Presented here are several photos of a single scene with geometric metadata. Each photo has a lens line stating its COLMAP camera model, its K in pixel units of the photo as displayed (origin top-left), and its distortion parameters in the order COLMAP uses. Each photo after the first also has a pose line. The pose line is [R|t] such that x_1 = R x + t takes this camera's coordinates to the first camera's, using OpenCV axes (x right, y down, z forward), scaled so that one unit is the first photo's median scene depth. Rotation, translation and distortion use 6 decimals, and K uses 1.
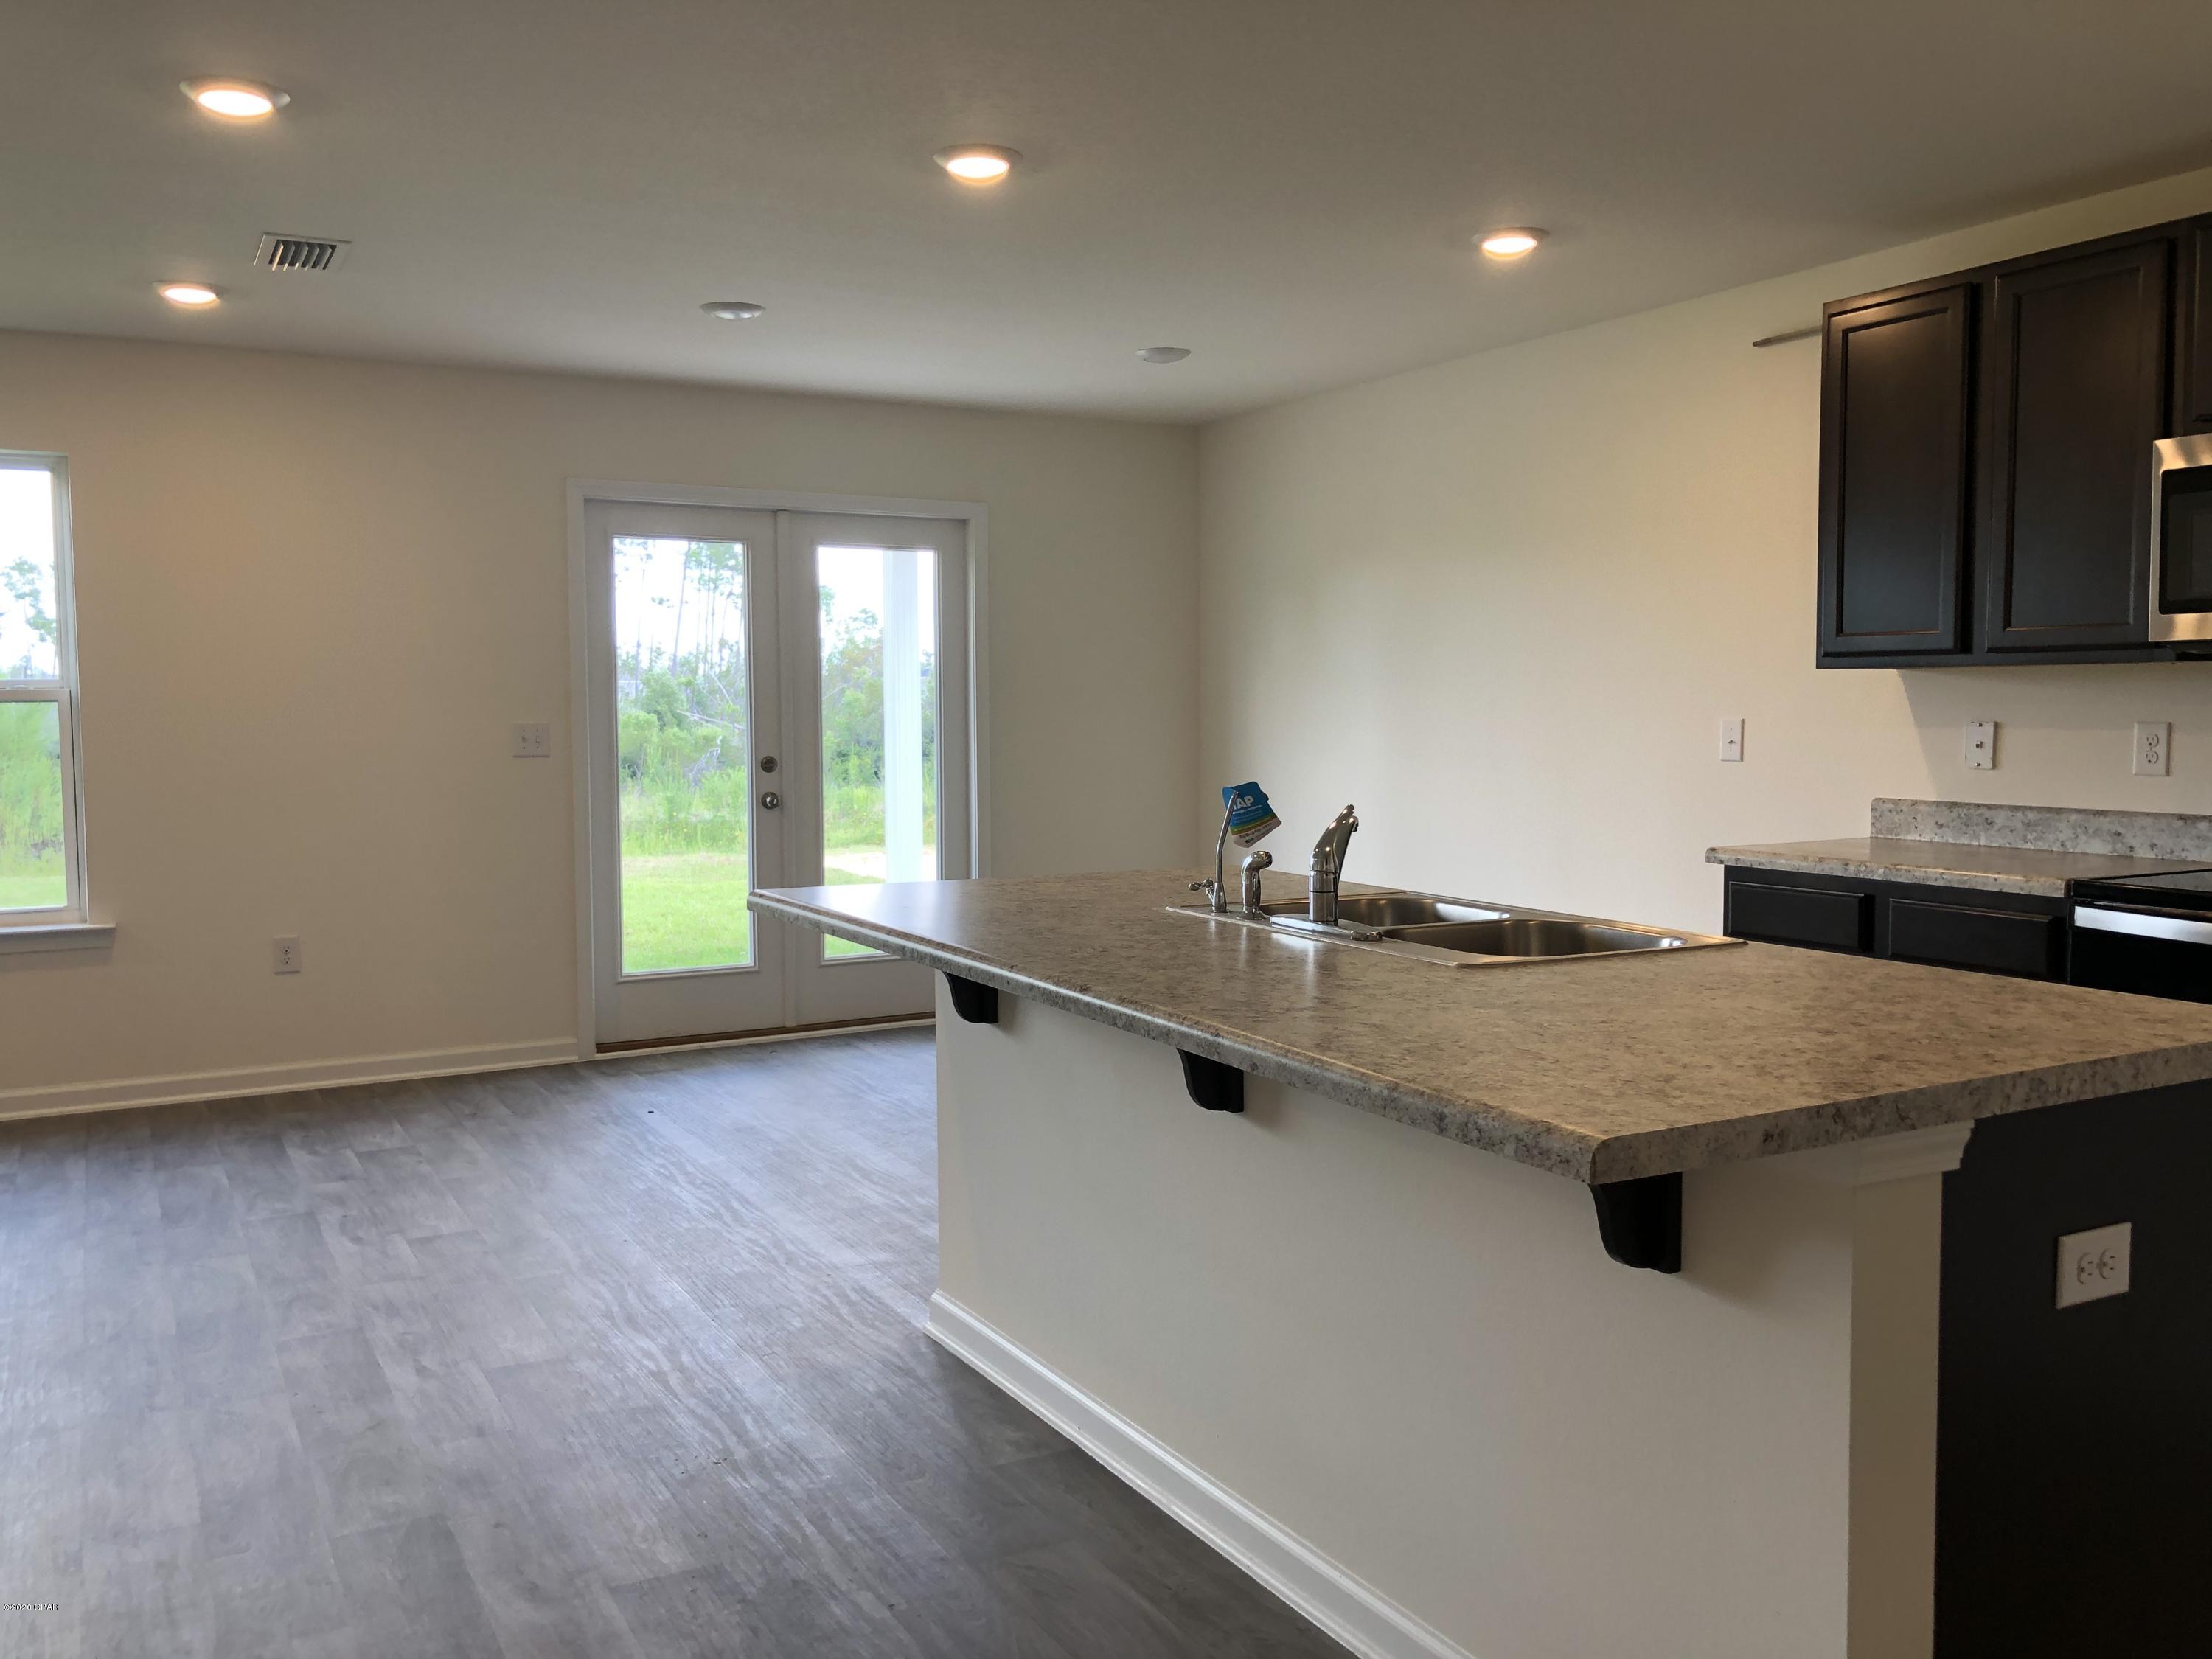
lens RADIAL K [[1852.4, 0, 1104.9], [0, 1852.4, 824.7], [0, 0, 1]] dist [0.006198, -0.008331]
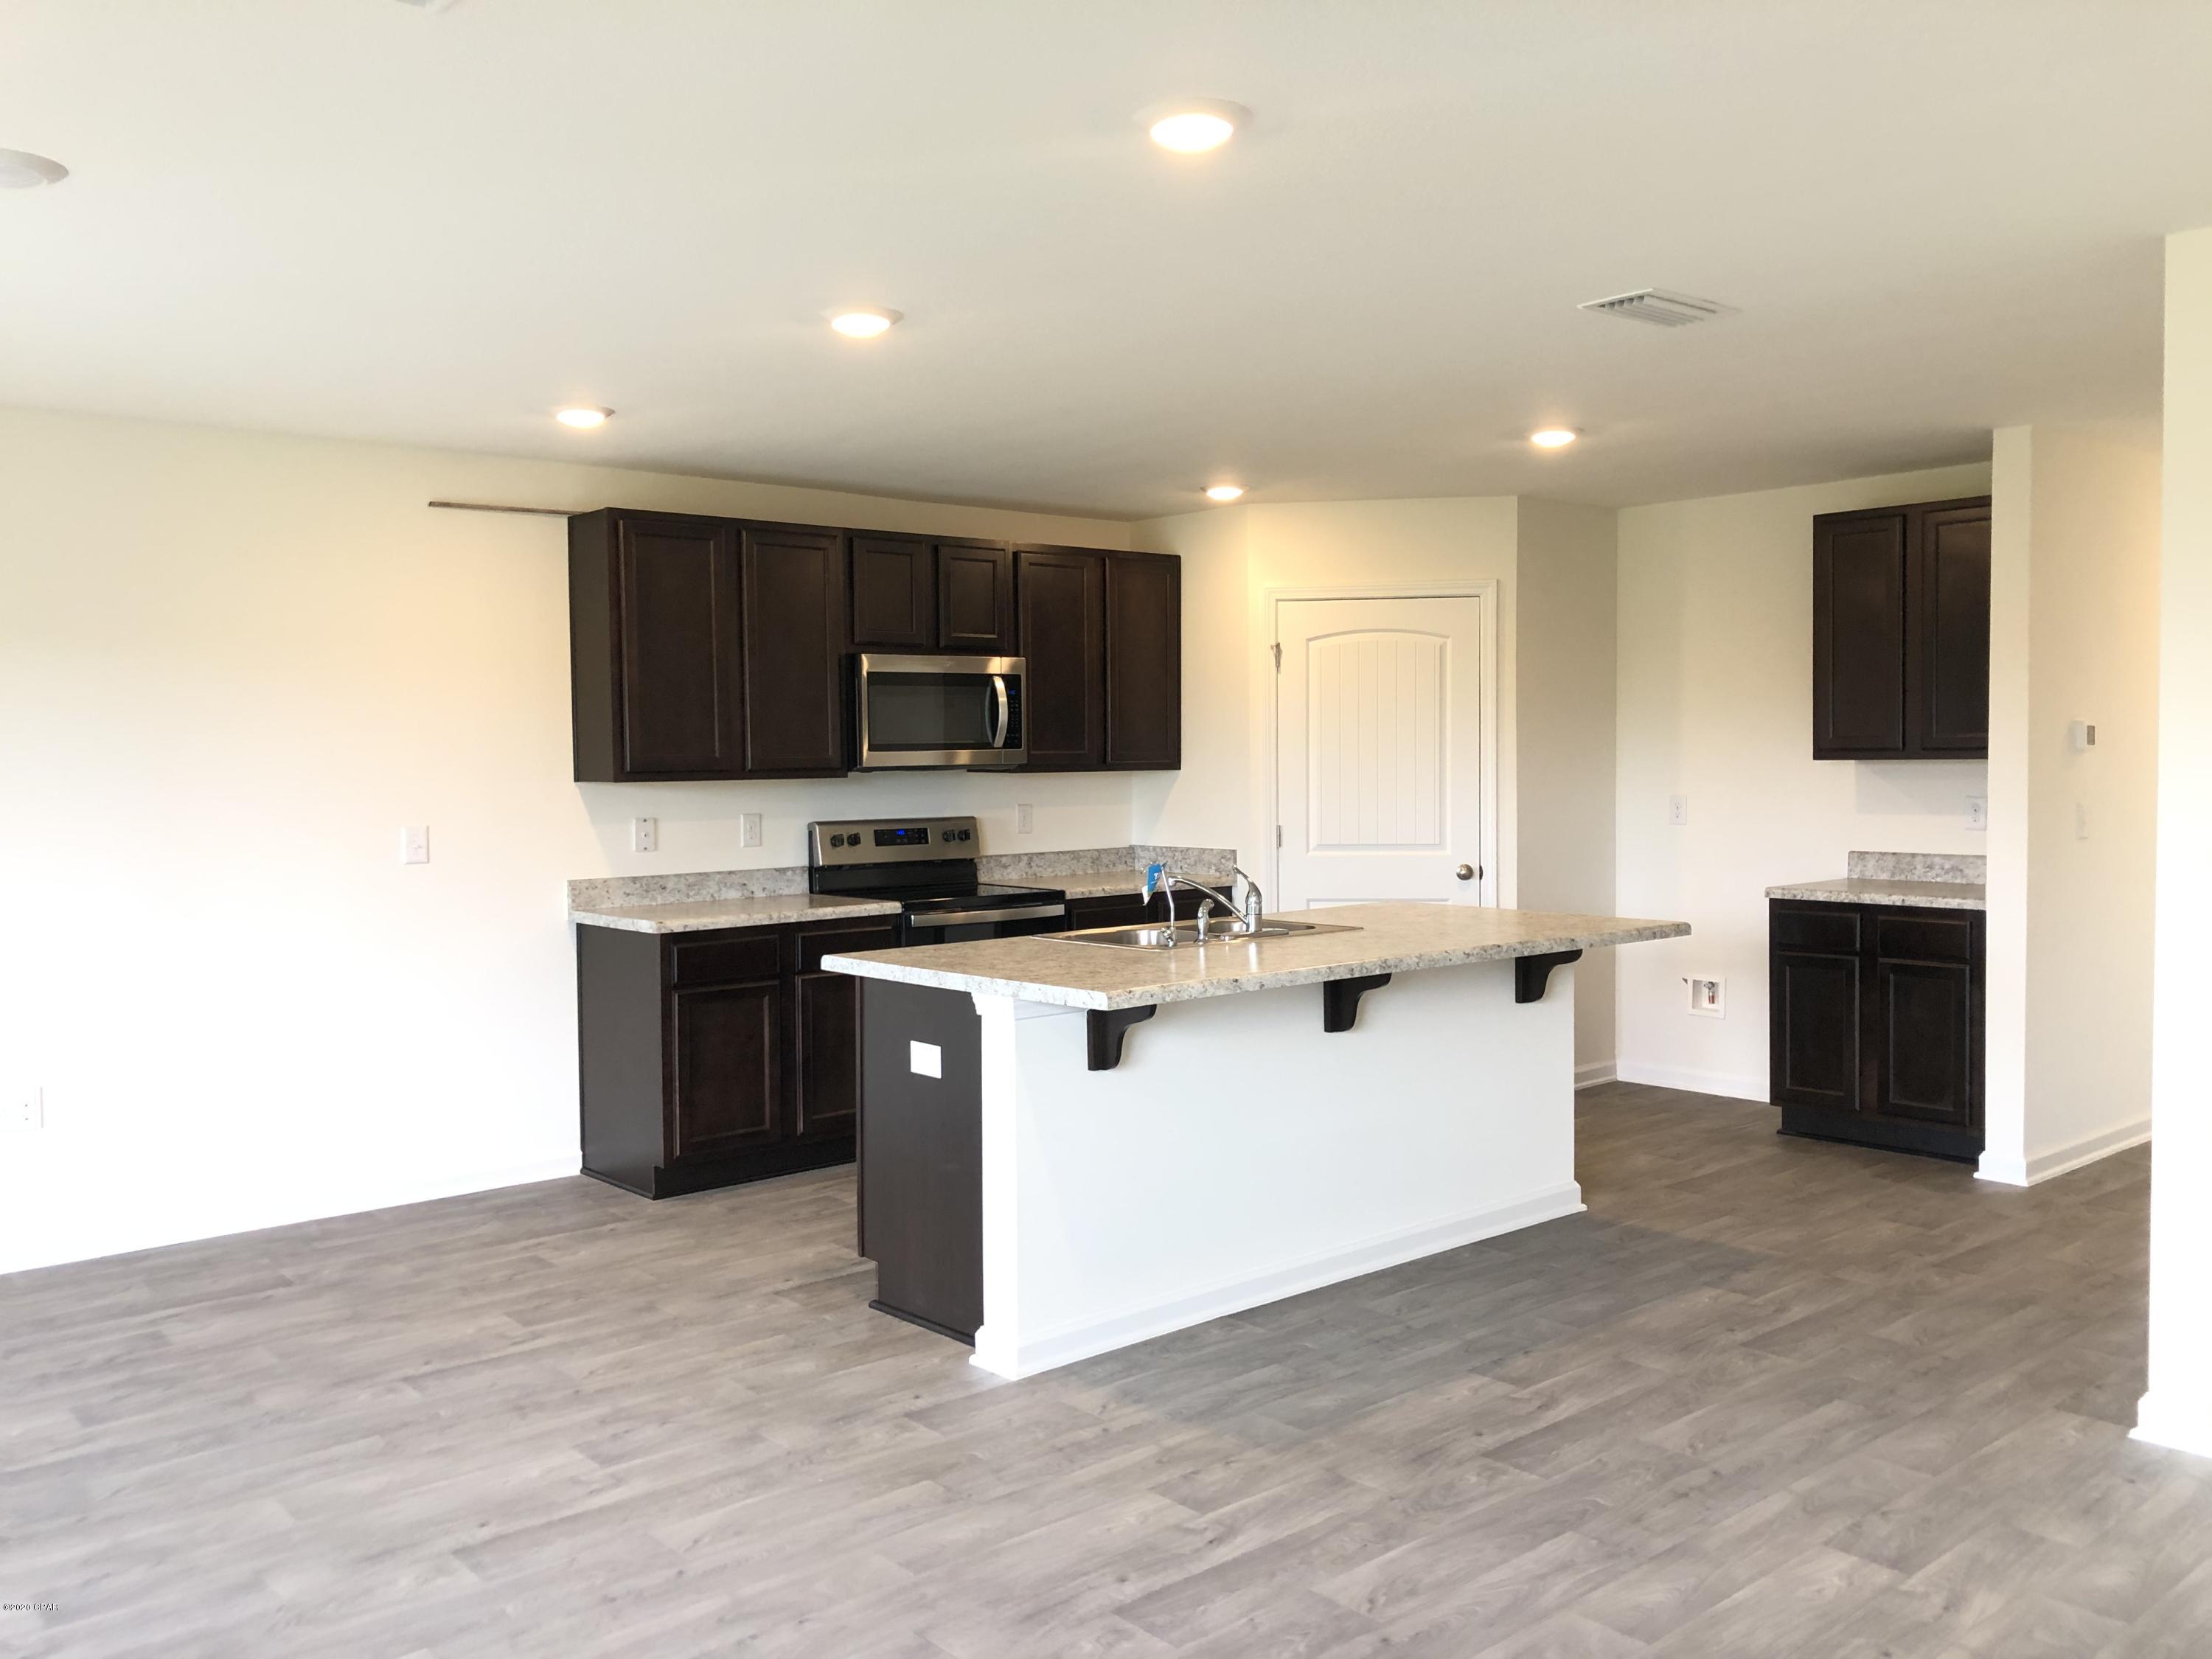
lens RADIAL K [[1838.6, 0, 1106.0], [0, 1838.6, 829.5], [0, 0, 1]] dist [0.004991, 0.002999]
pose [[-0.216056, -0.039946, 0.975564, -1.204384], [0.076185, 0.995427, 0.057632, -0.124170], [-0.973404, 0.086775, -0.212024, 1.163428]]
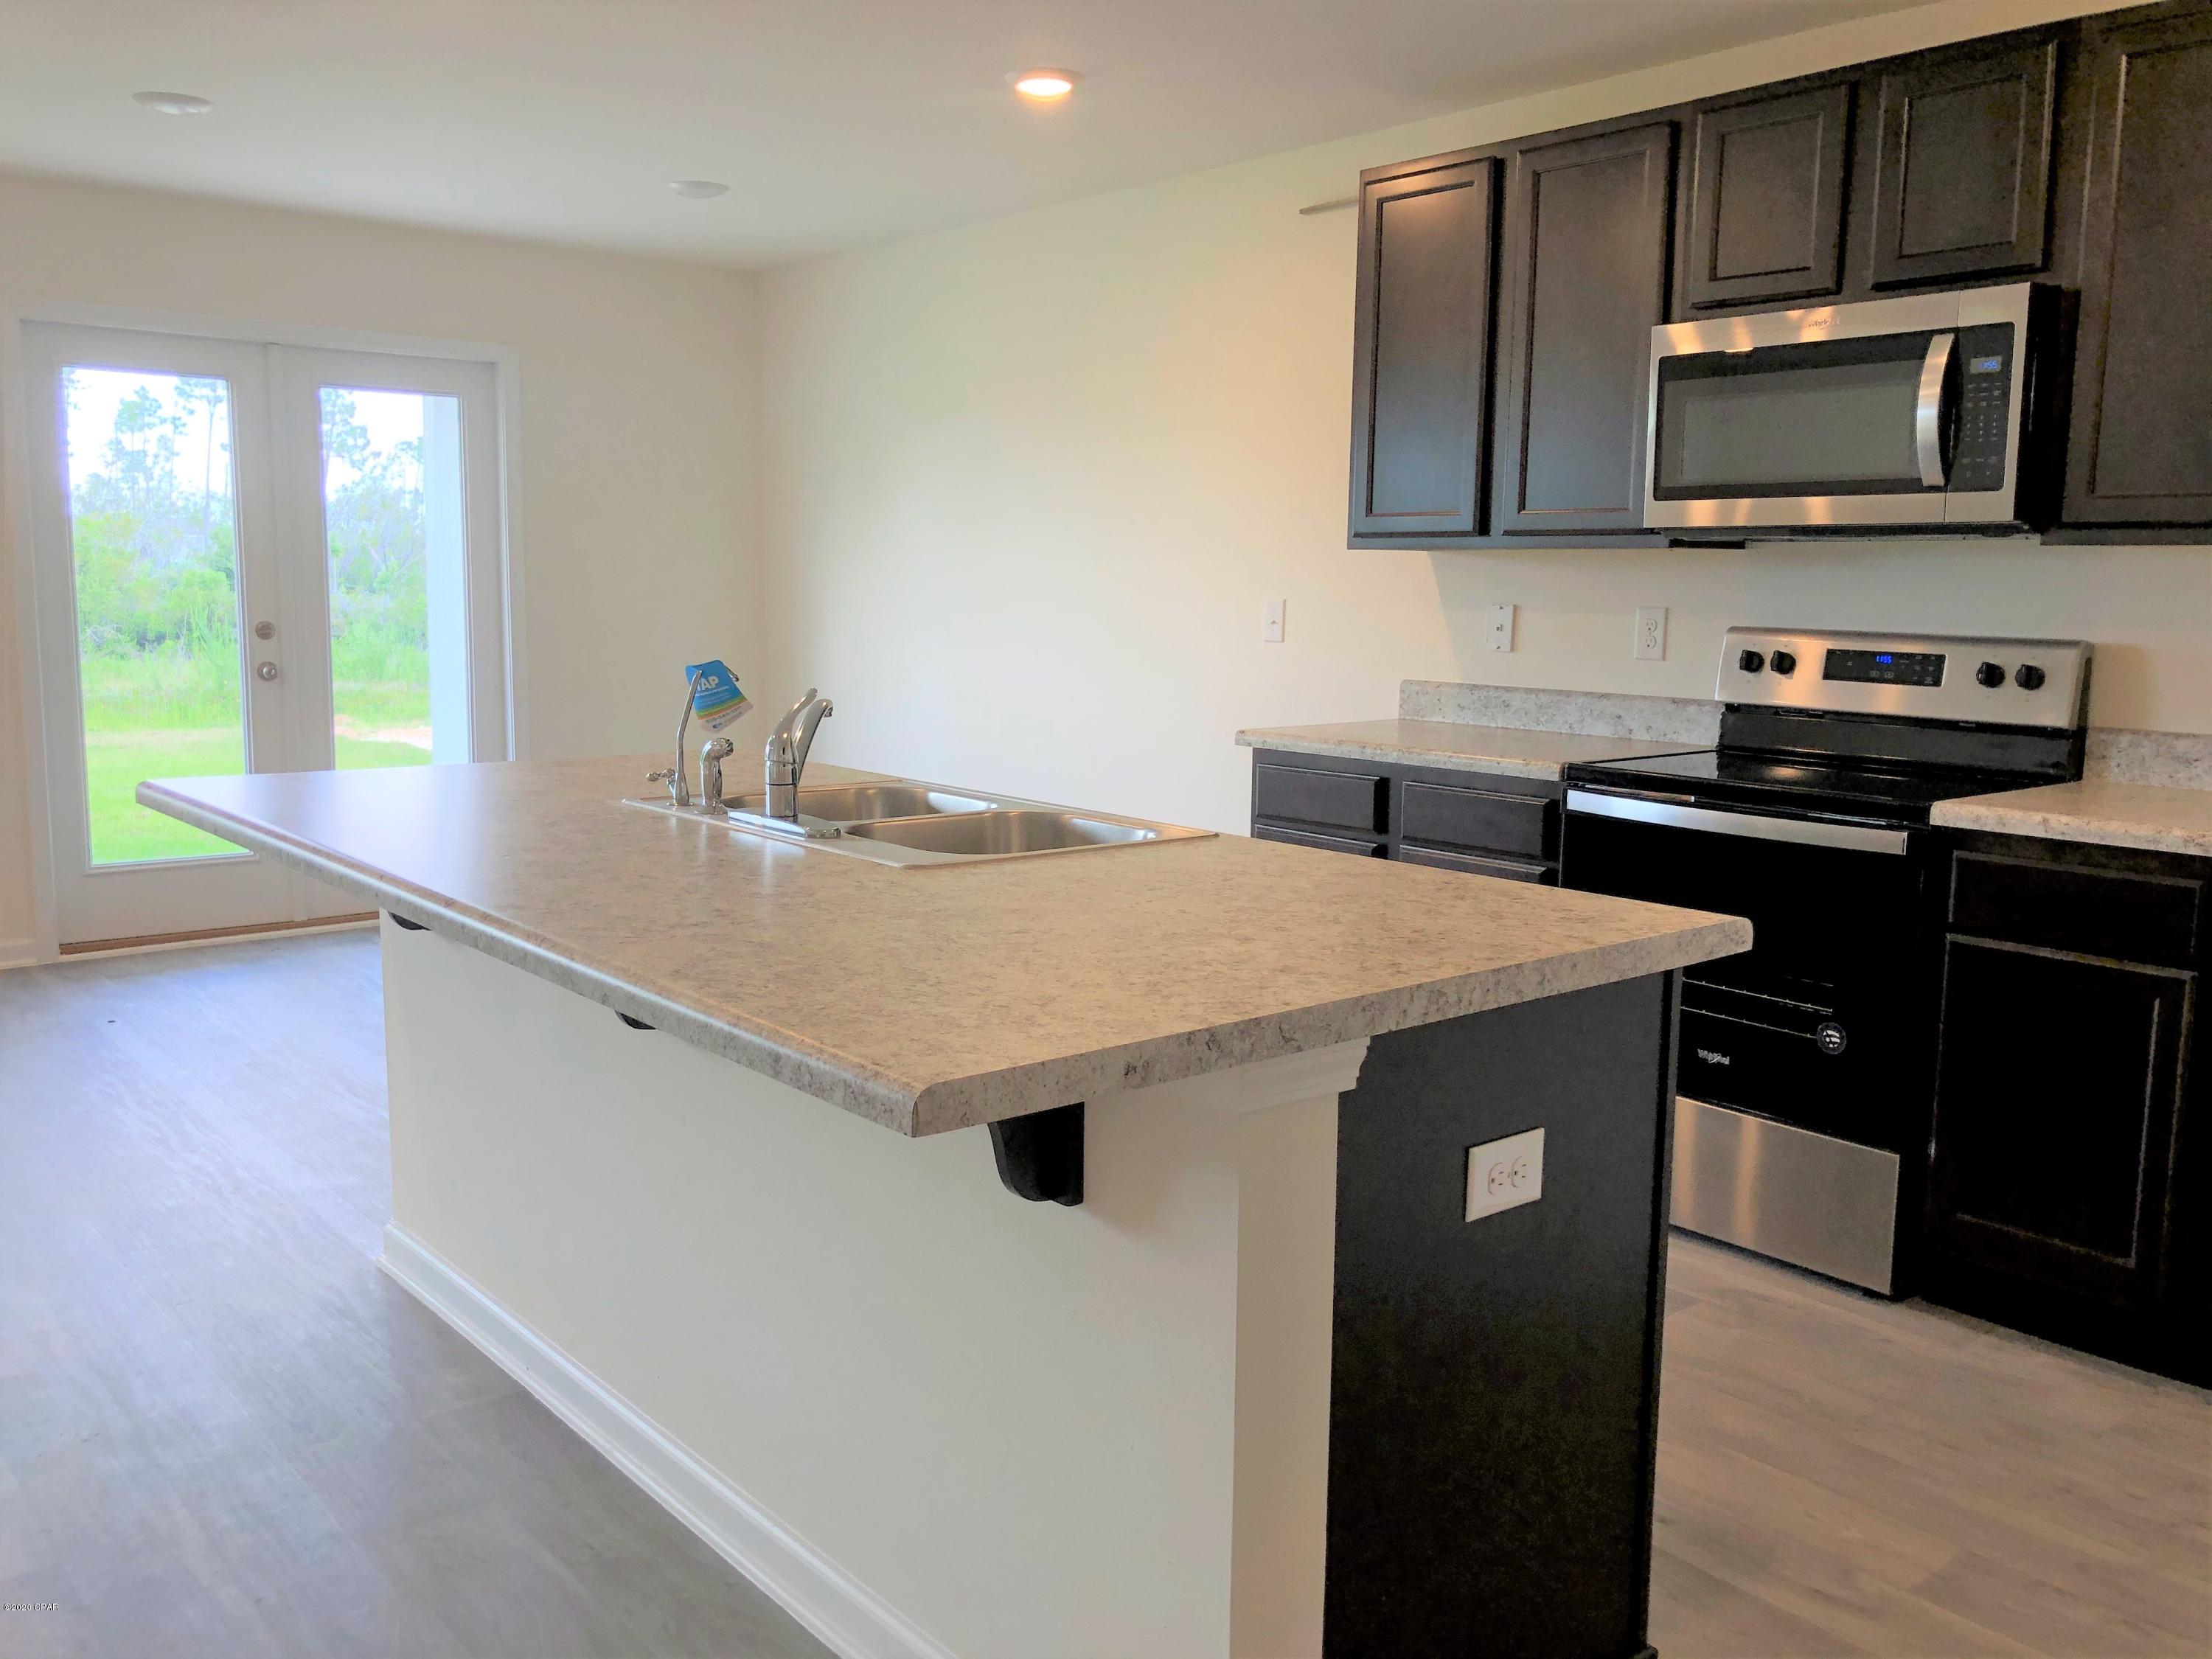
lens RADIAL K [[1835.4, 0, 1106.0], [0, 1835.4, 829.5], [0, 0, 1]] dist [0.064272, -0.070653]
pose [[0.981108, -0.009836, 0.193210, 0.079079], [-0.004374, 0.997323, 0.072986, -0.006866], [-0.193410, -0.072453, 0.978439, 0.058840]]
